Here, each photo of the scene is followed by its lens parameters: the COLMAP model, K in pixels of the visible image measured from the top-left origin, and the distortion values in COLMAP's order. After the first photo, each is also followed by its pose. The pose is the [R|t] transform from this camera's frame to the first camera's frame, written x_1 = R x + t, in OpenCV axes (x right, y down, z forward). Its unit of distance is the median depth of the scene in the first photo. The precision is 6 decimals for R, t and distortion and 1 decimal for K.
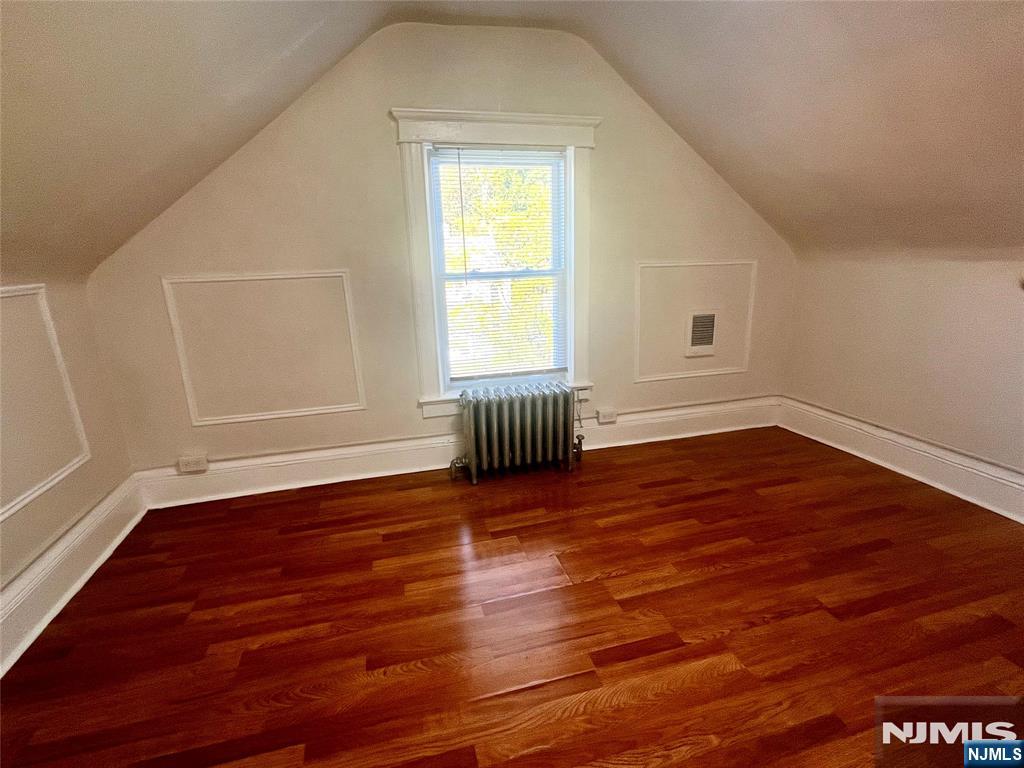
lens RADIAL K [[480.7, 0, 512.0], [0, 480.7, 384.0], [0, 0, 1]] dist [-0.000922, 0.000073]
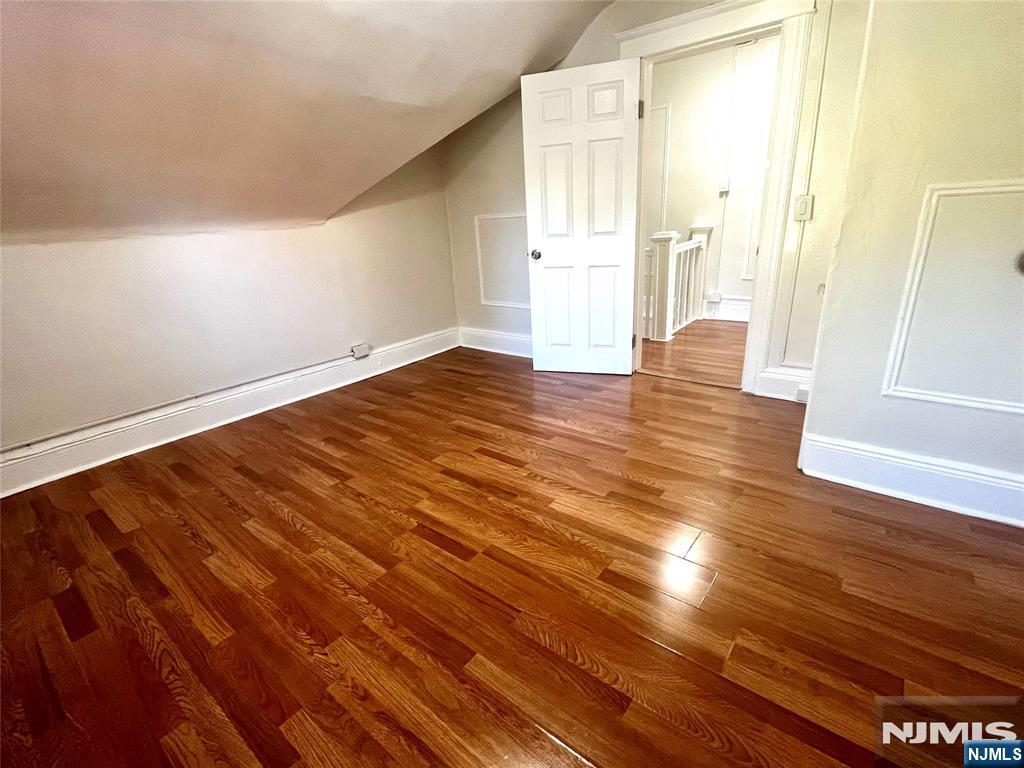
lens RADIAL K [[486.6, 0, 507.0], [0, 486.6, 377.9], [0, 0, 1]] dist [-0.000236, -0.000046]
pose [[-0.578875, -0.197755, 0.791073, -0.493466], [0.280759, 0.862488, 0.421056, -0.176476], [-0.765557, 0.465840, -0.443752, 0.875402]]
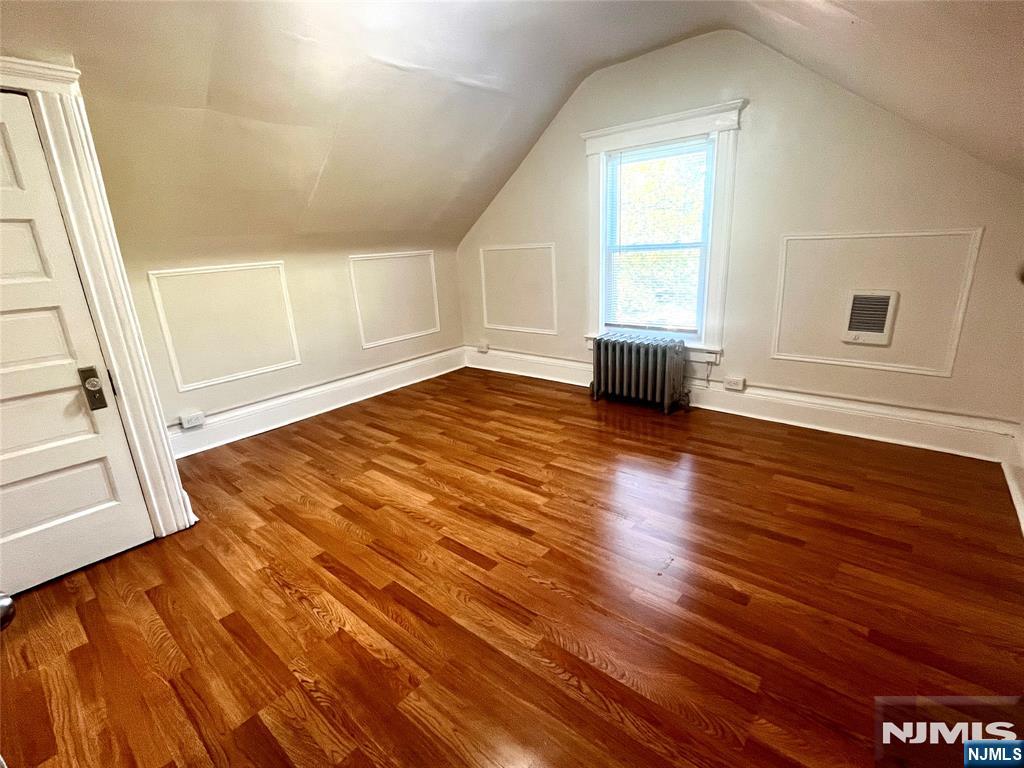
lens RADIAL K [[481.5, 0, 515.4], [0, 481.5, 388.1], [0, 0, 1]] dist [0.000337, 0.000036]
pose [[0.567601, 0.238383, -0.788037, 1.080595], [-0.178755, 0.970014, 0.164679, -0.017142], [0.803664, 0.047394, 0.593193, -0.014721]]
